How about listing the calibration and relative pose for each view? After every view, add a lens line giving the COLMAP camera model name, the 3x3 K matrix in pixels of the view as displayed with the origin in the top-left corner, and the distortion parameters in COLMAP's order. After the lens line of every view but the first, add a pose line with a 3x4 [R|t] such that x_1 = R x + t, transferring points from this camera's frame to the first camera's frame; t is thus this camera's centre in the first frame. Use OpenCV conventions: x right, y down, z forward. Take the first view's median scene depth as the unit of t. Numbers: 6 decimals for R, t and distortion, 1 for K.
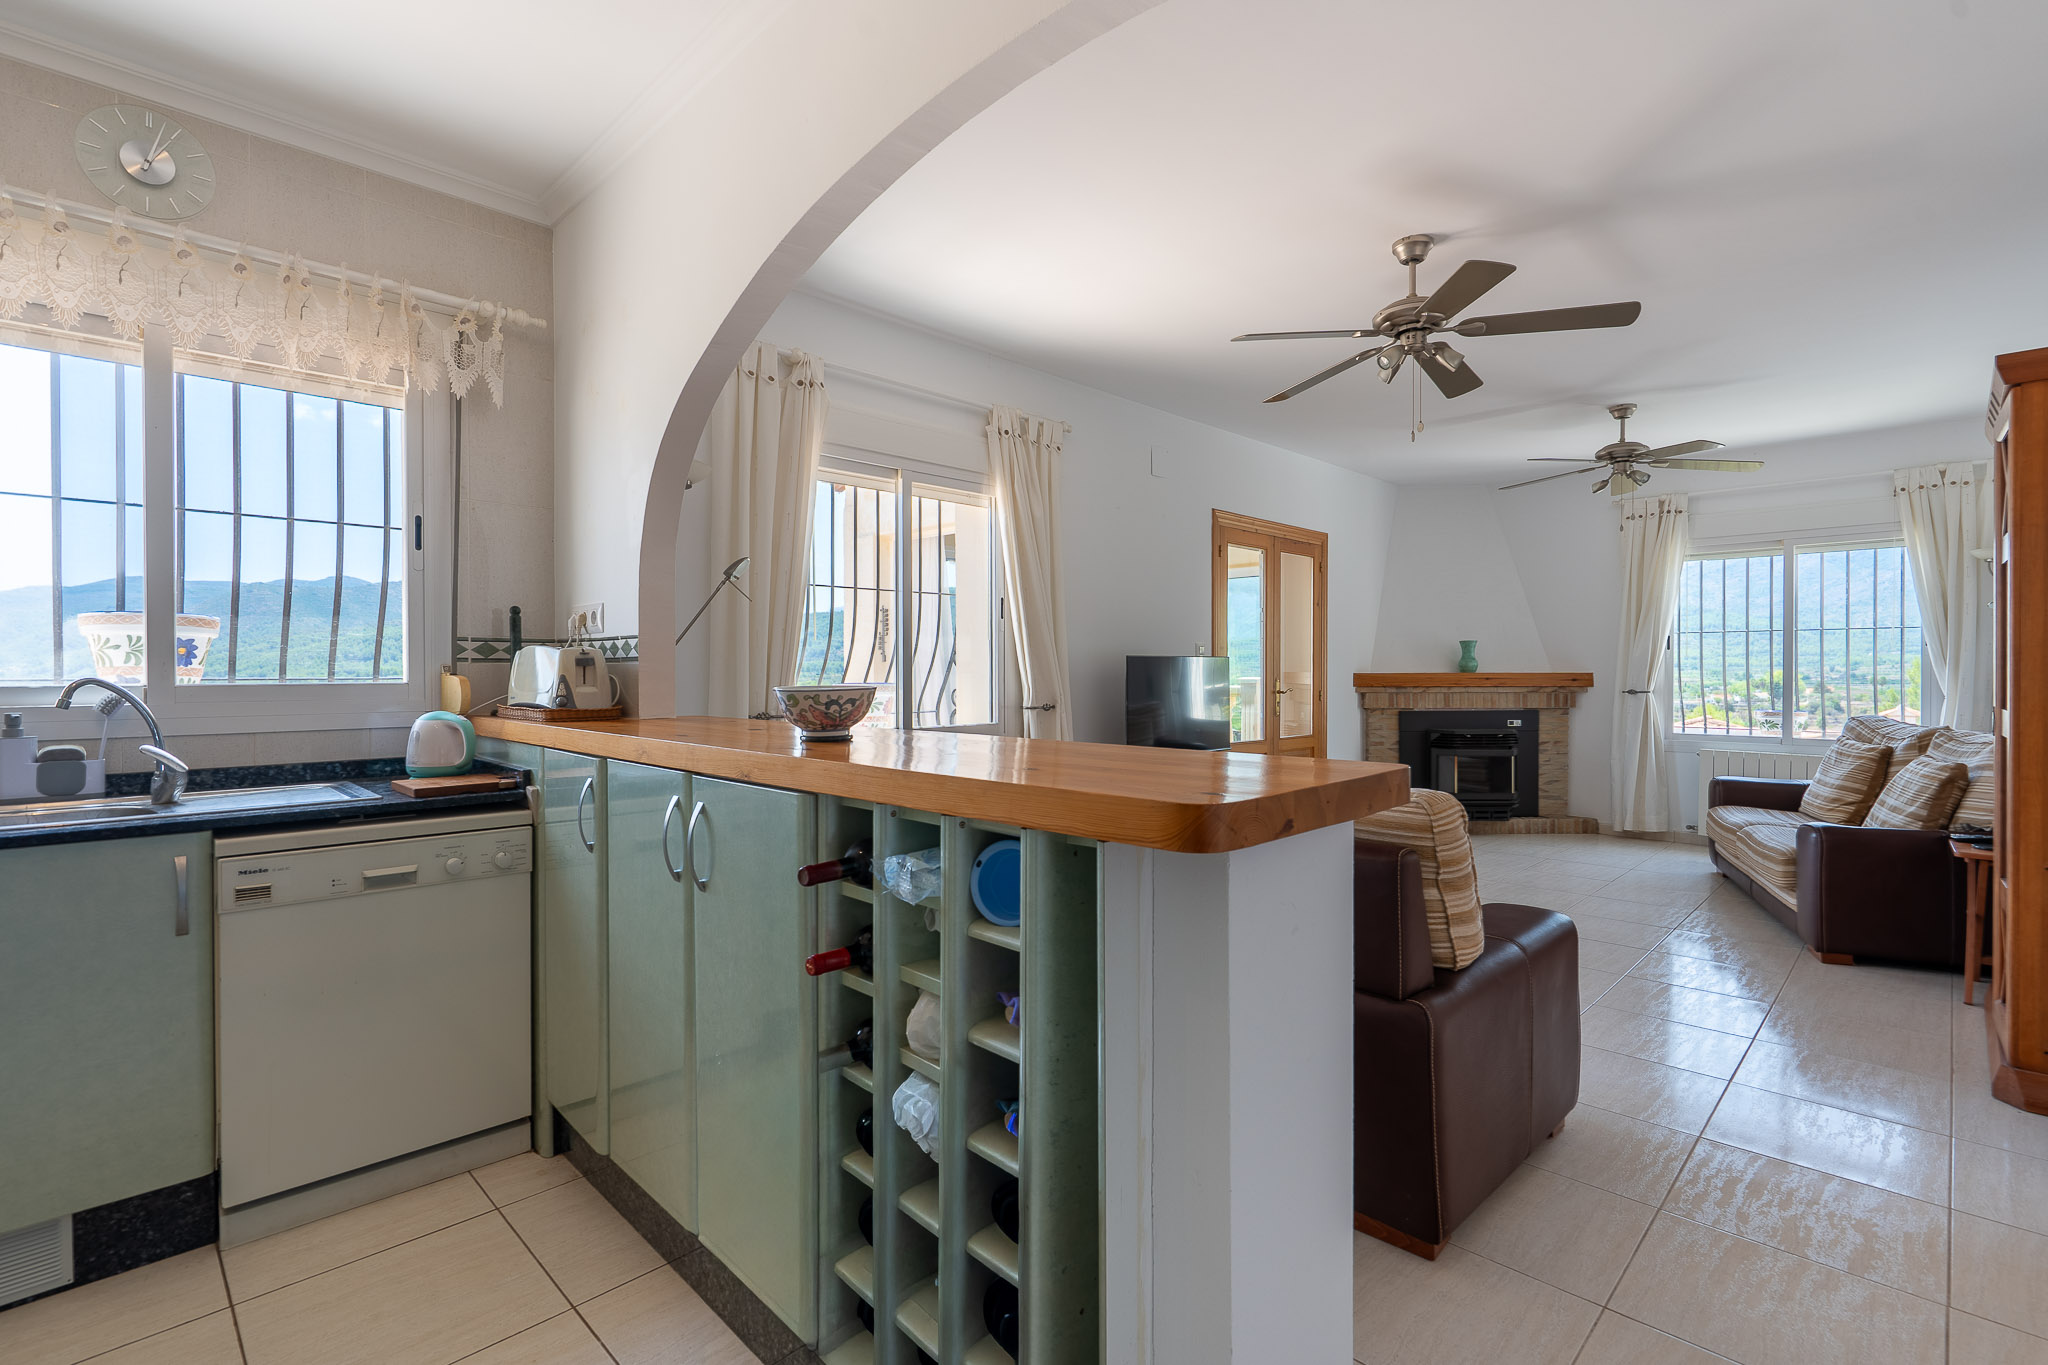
lens RADIAL K [[934.9, 0, 1027.6], [0, 934.9, 677.0], [0, 0, 1]] dist [-0.007746, 0.001672]
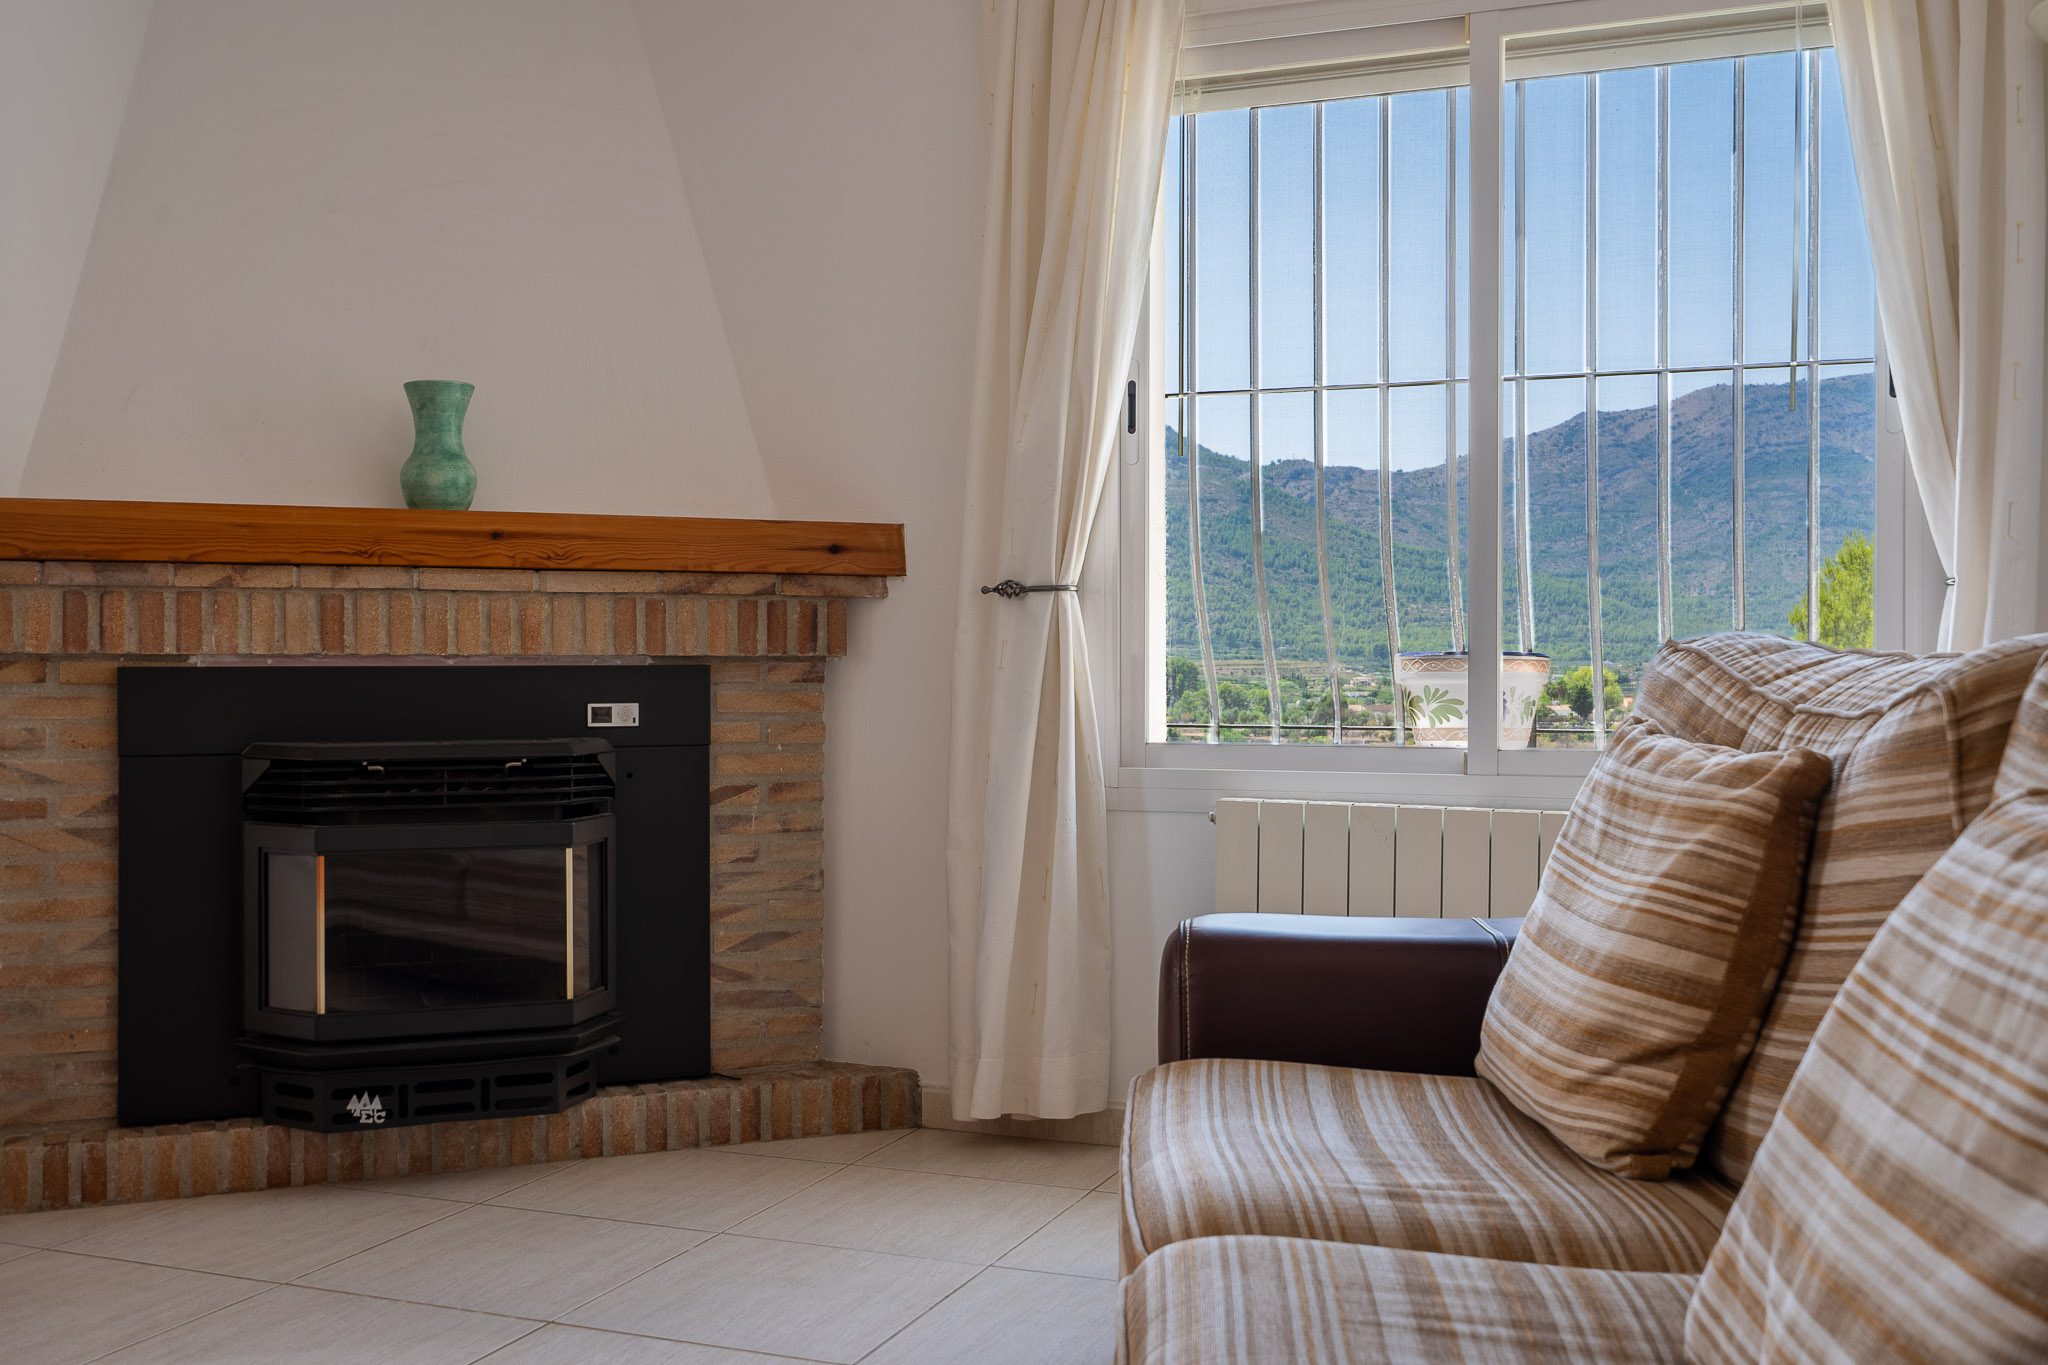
lens RADIAL K [[2006.7, 0, 1021.9], [0, 2006.7, 683.9], [0, 0, 1]] dist [-0.000343, 0.000000]
pose [[0.918497, -0.001612, 0.395424, 0.180013], [0.000352, 0.999995, 0.003260, 0.017295], [-0.395427, -0.002855, 0.918493, 0.201451]]
